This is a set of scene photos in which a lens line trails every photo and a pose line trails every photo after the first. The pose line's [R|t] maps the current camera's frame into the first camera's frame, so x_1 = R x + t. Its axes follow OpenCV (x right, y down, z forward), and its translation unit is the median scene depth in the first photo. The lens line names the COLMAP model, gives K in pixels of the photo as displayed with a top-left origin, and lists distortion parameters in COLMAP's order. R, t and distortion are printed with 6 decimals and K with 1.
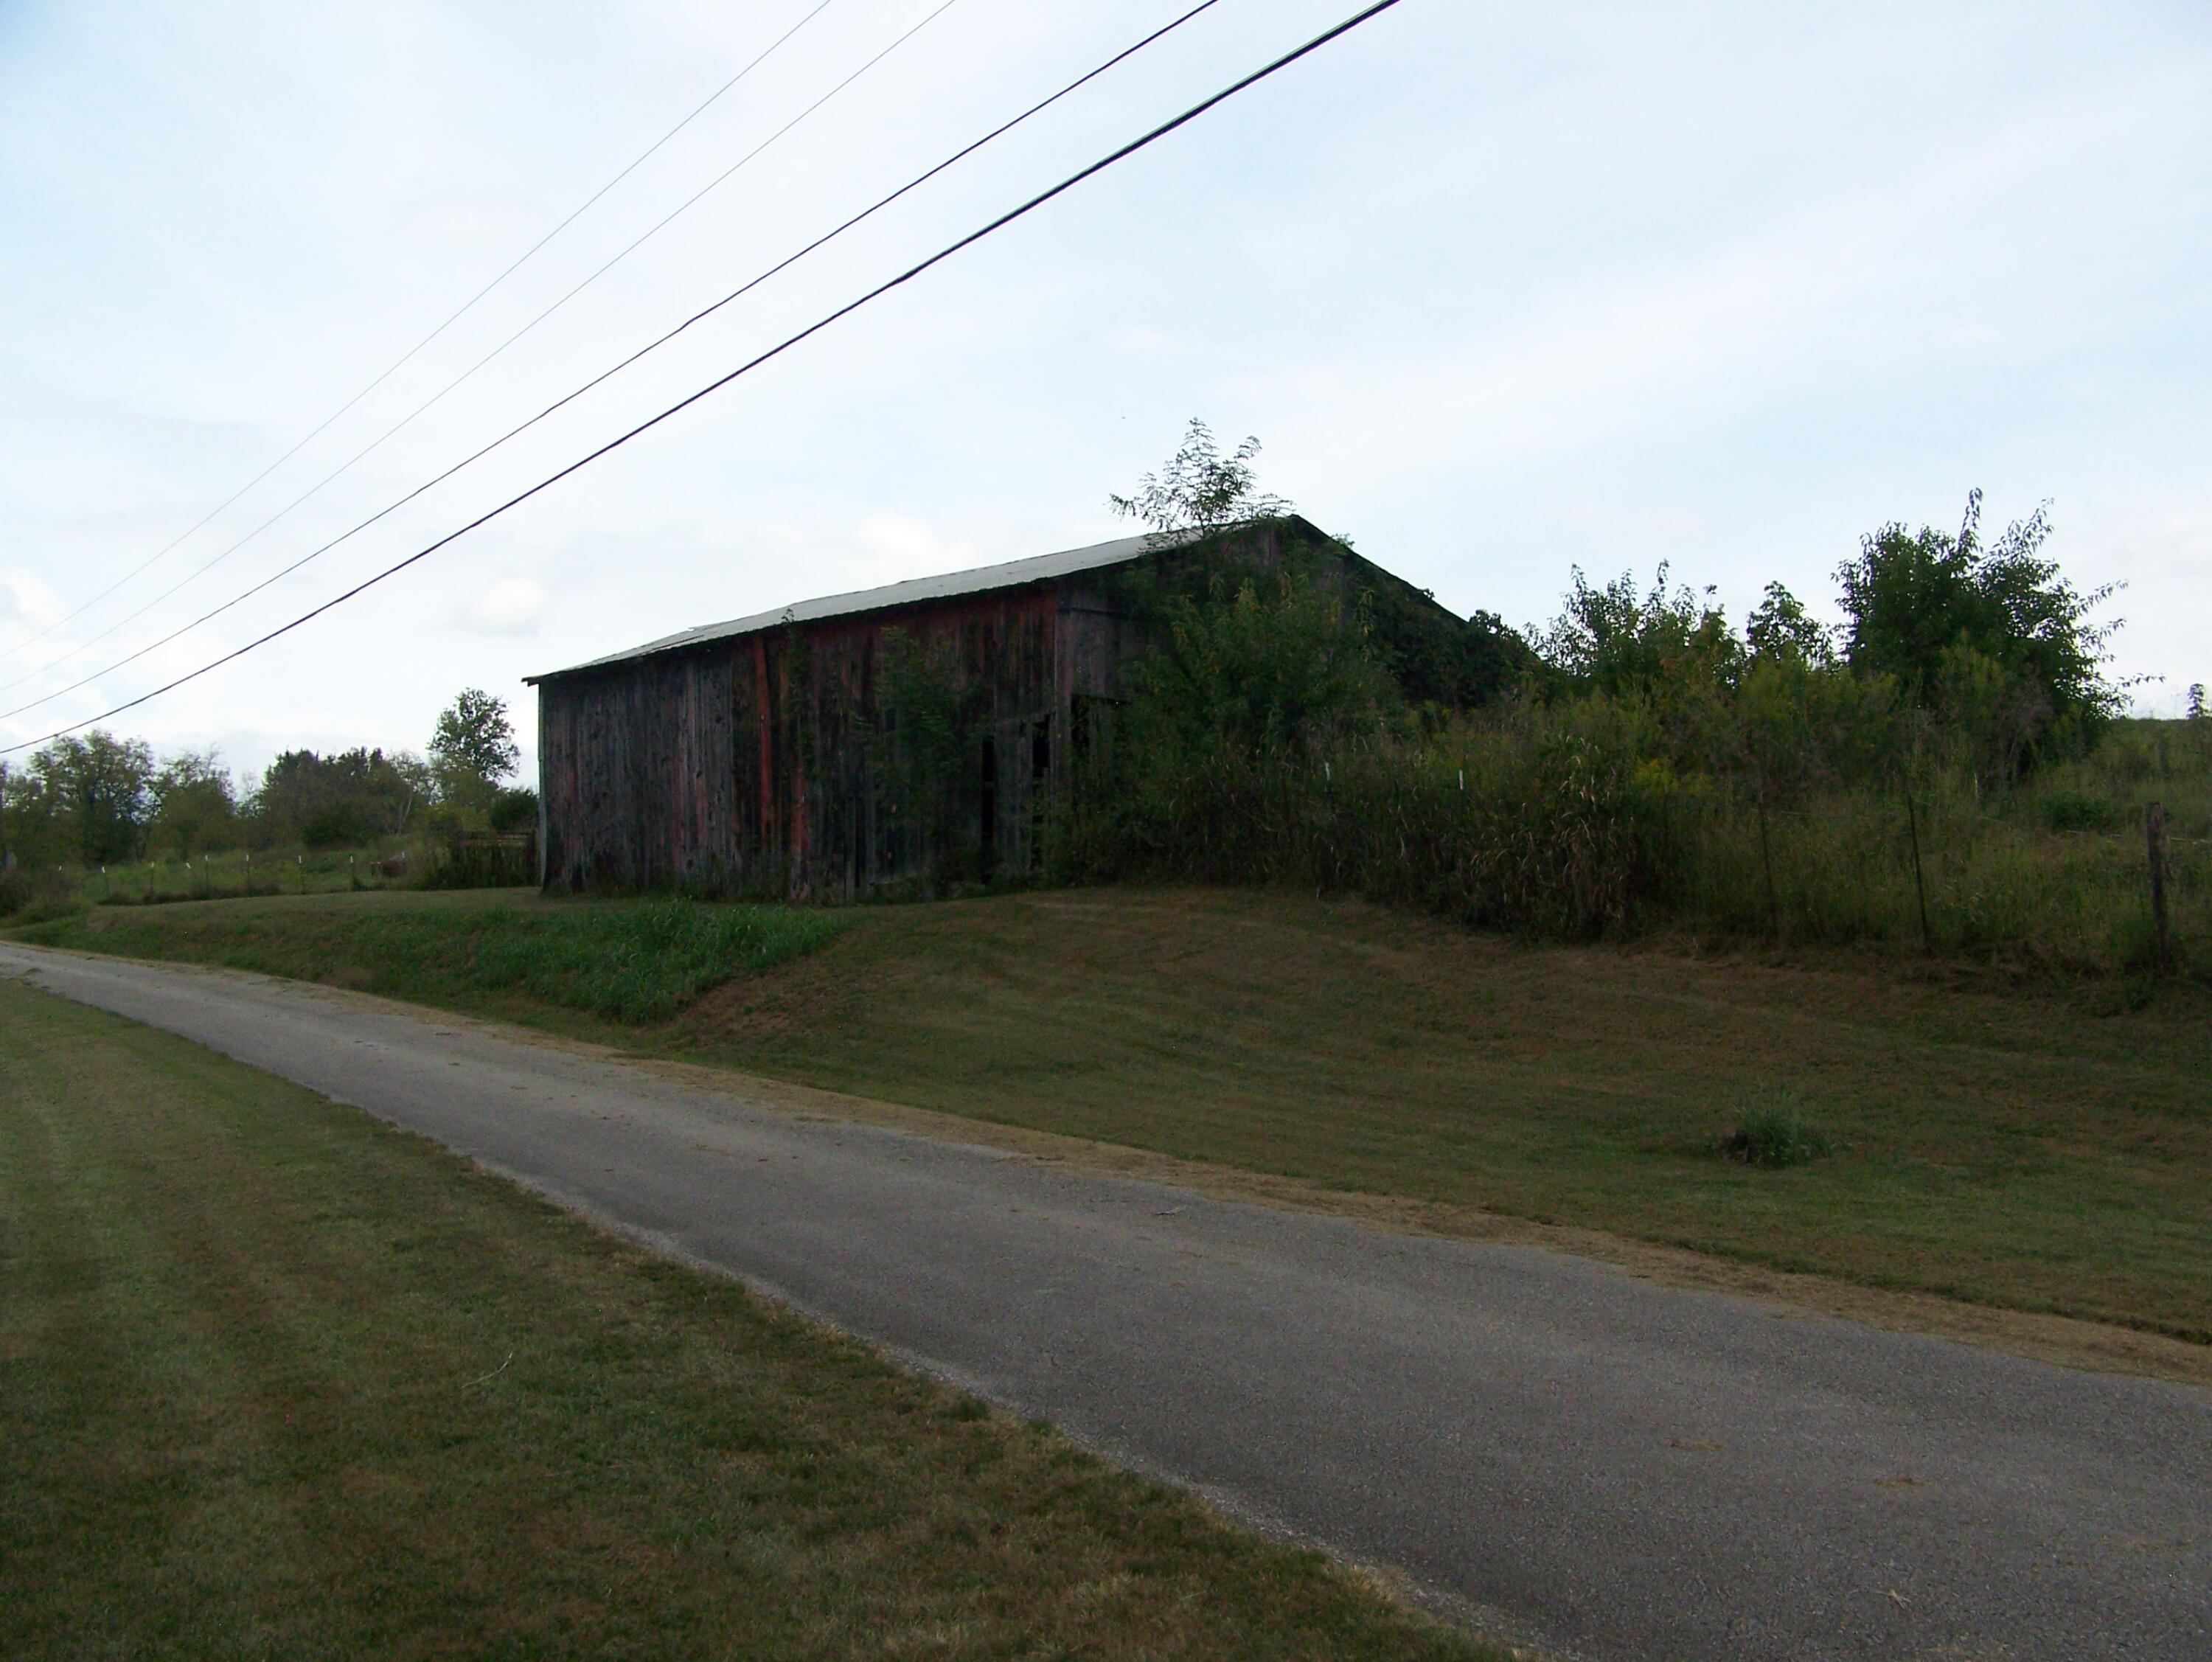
lens RADIAL K [[2302.6, 0, 1107.5], [0, 2302.6, 828.8], [0, 0, 1]] dist [-0.127983, 0.000000]
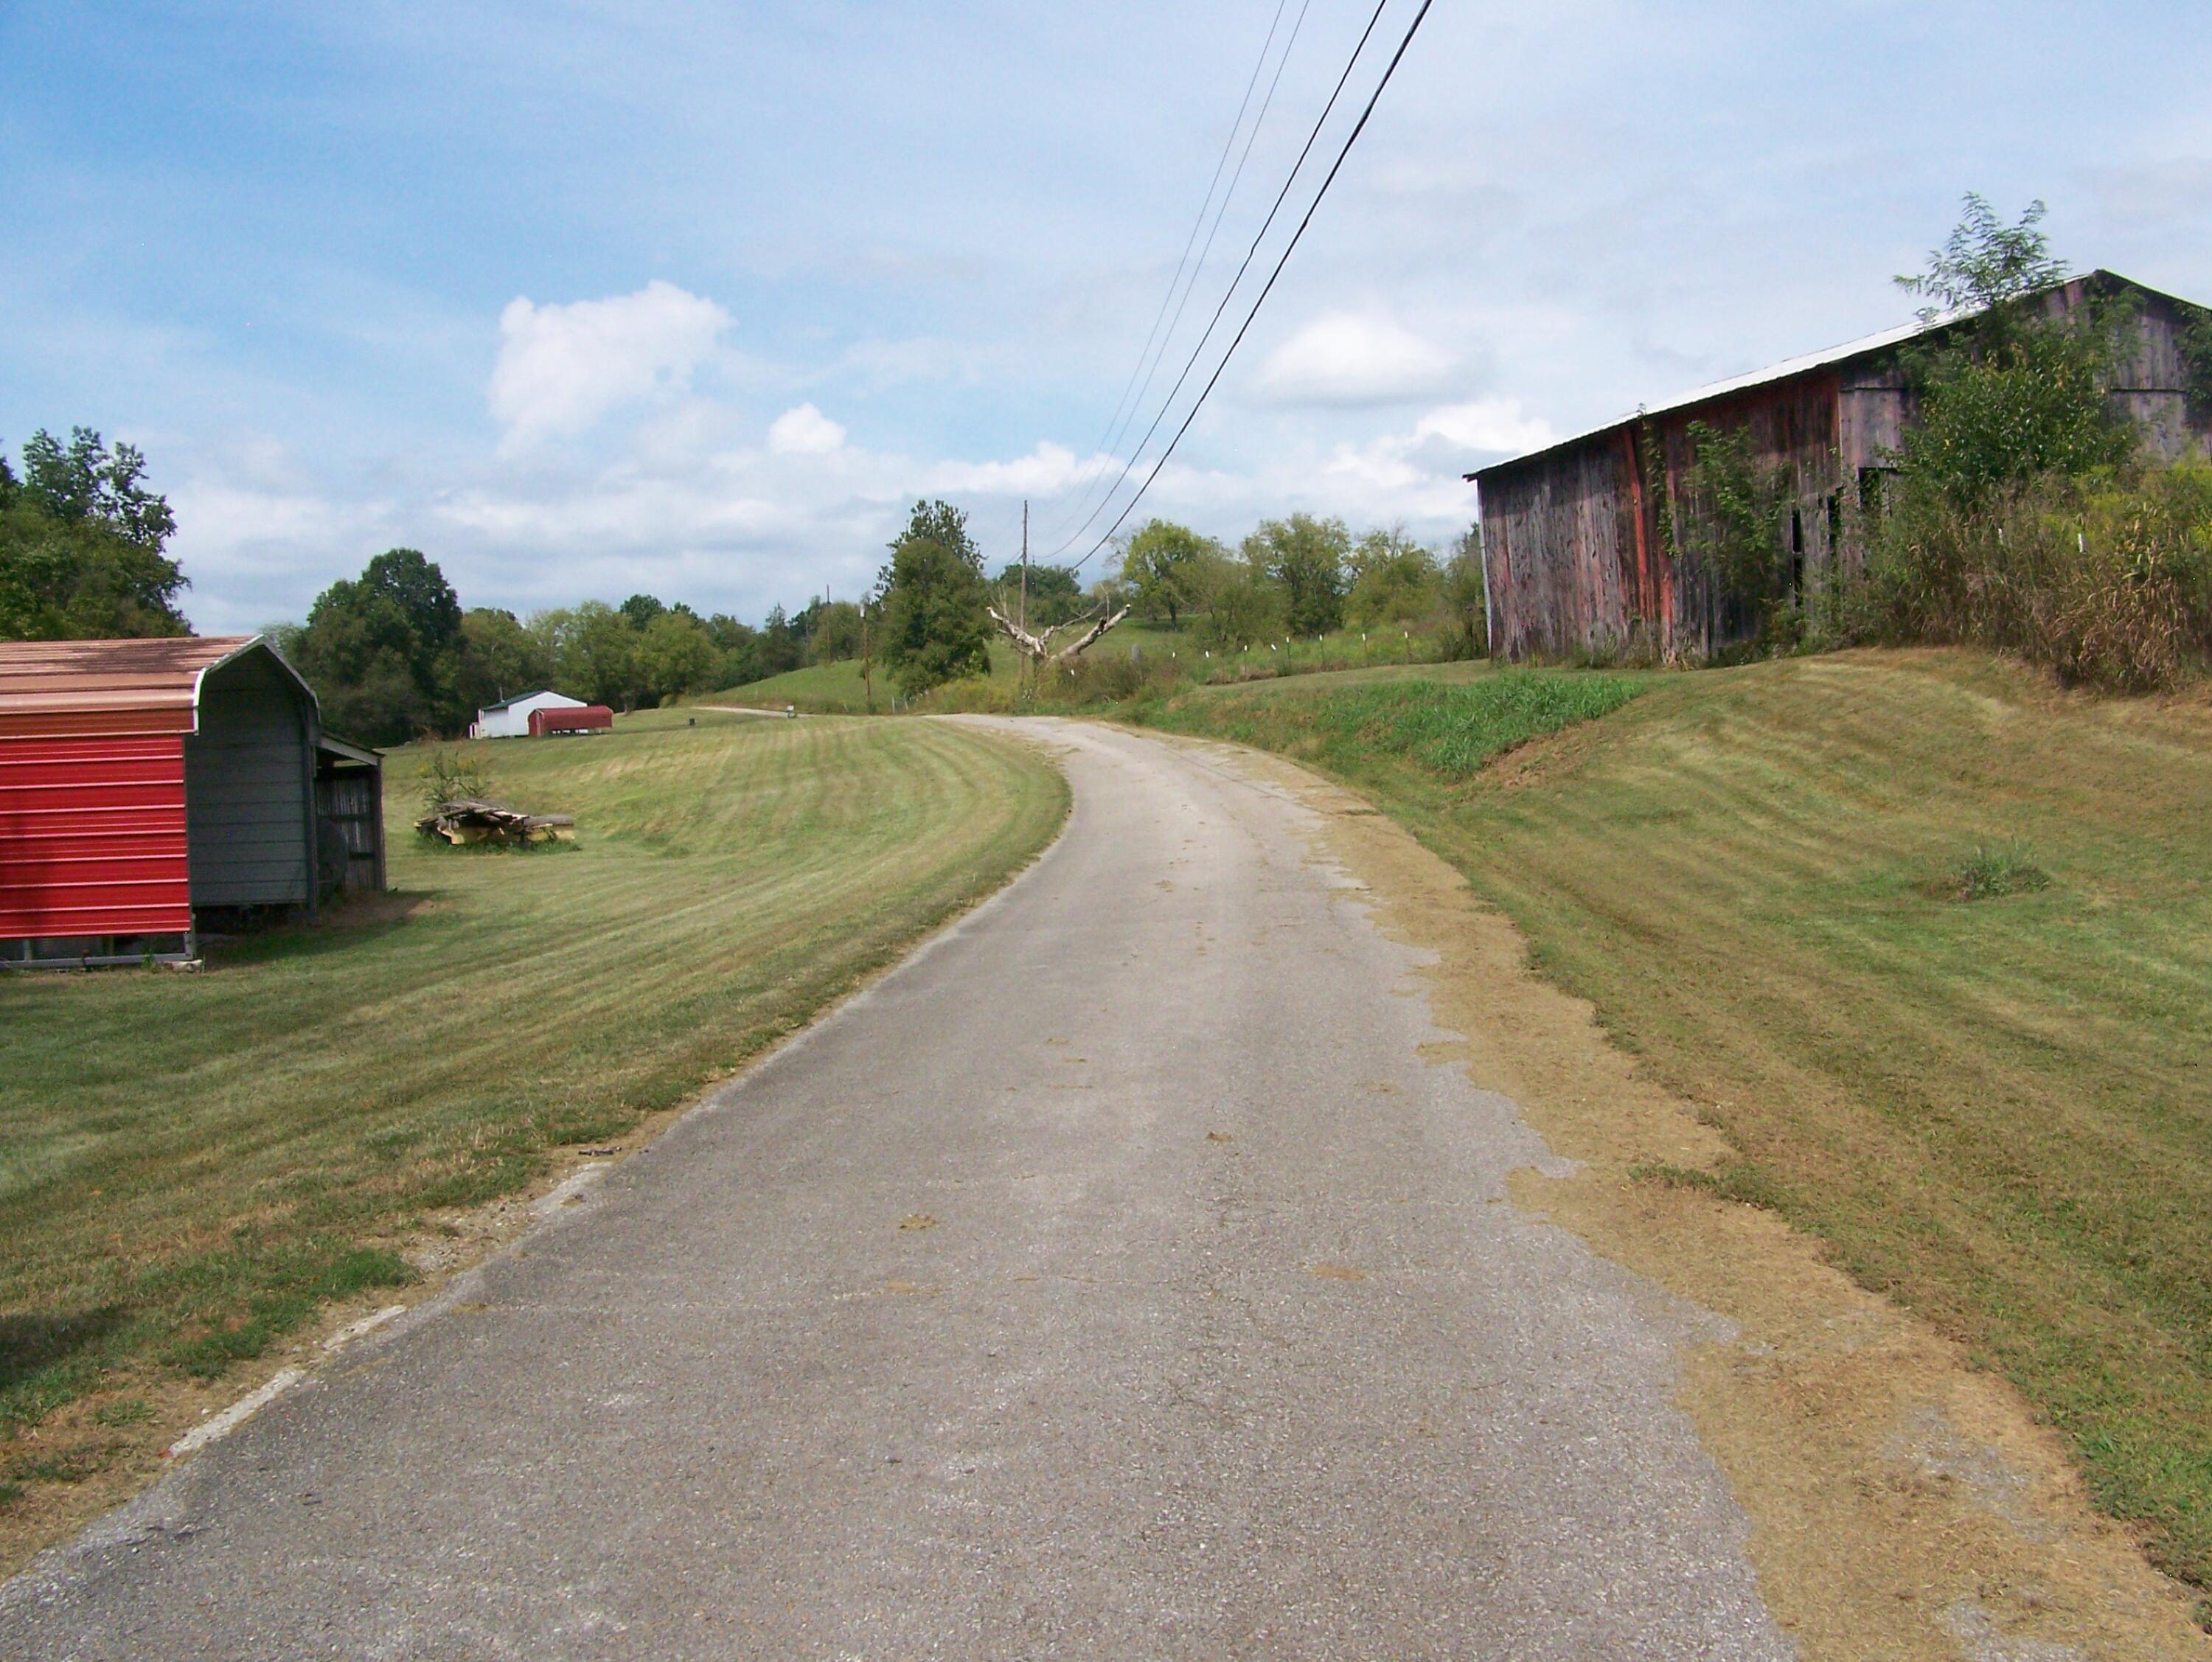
lens RADIAL K [[2302.6, 0, 1112.0], [0, 2302.6, 830.3], [0, 0, 1]] dist [-0.127983, 0.000000]
pose [[0.865180, -0.010332, -0.501354, 0.177879], [0.065915, 0.993456, 0.093275, -0.009664], [0.497110, -0.113747, 0.860200, -0.090200]]
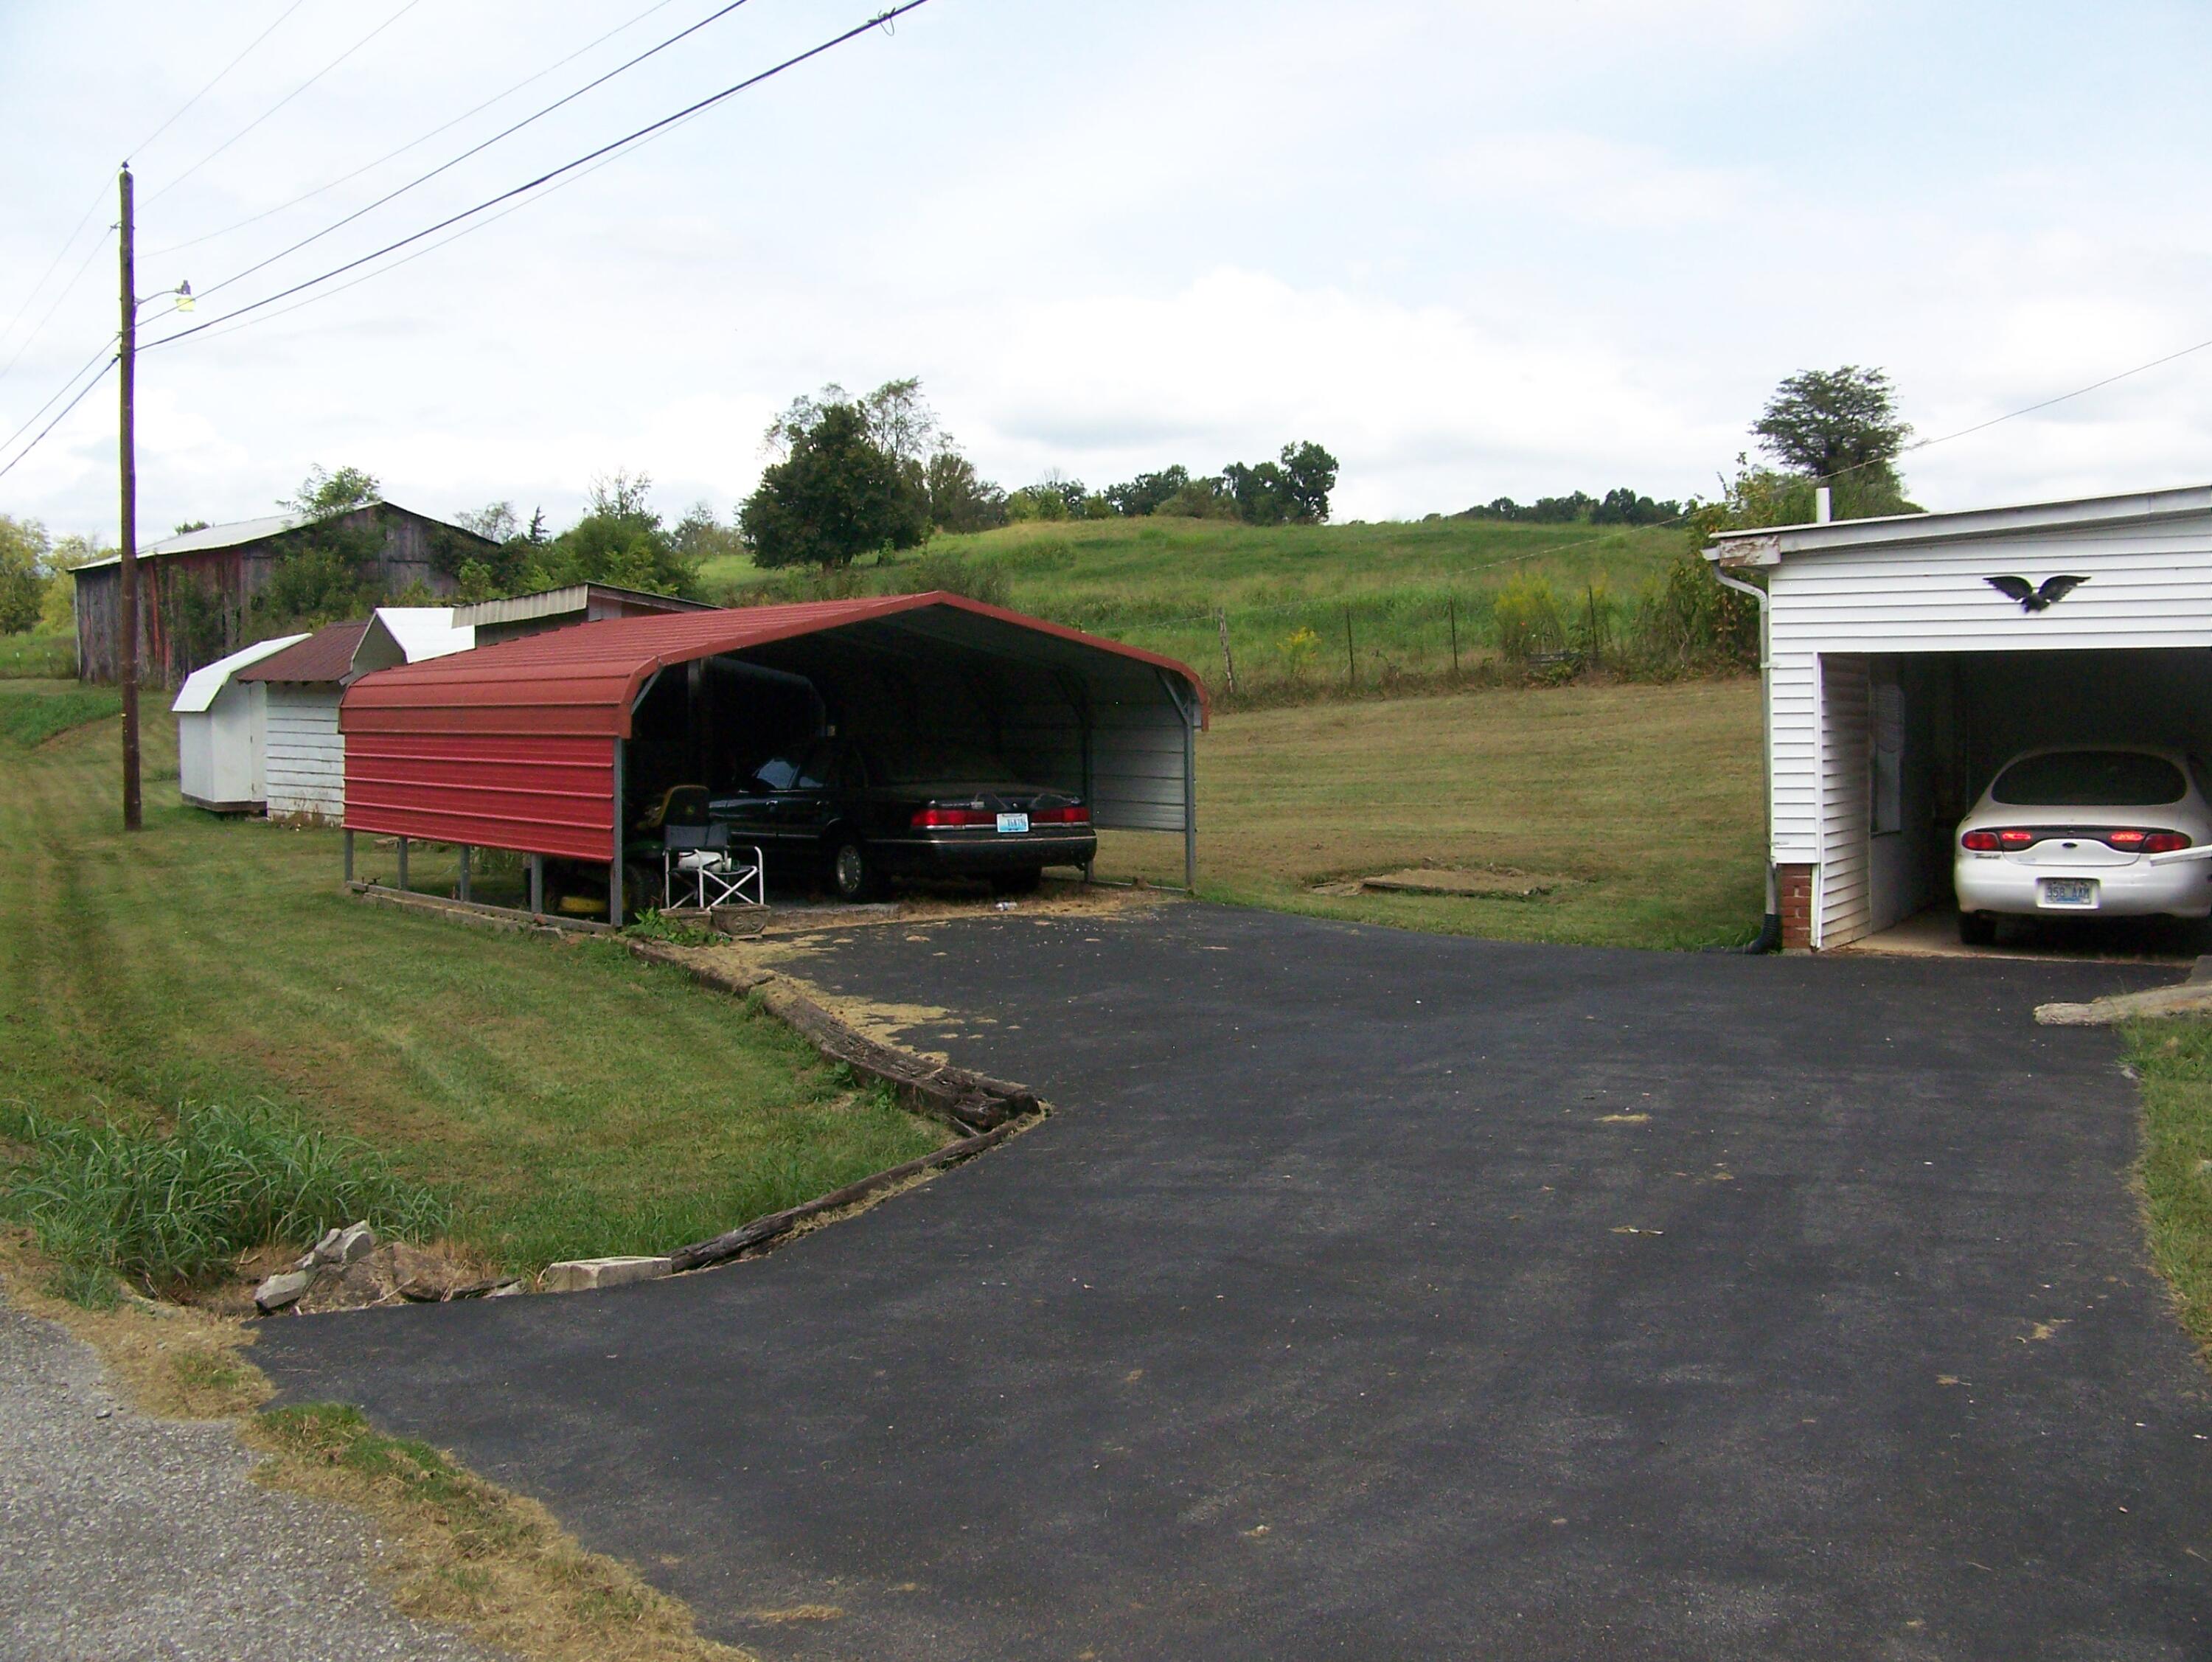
lens RADIAL K [[2302.6, 0, 1106.6], [0, 2302.6, 825.3], [0, 0, 1]] dist [-0.127983, 0.000000]
pose [[0.999872, 0.004468, 0.015341, 0.629540], [-0.006058, 0.994428, 0.105248, -0.061469], [-0.014785, -0.105328, 0.994328, -0.942502]]
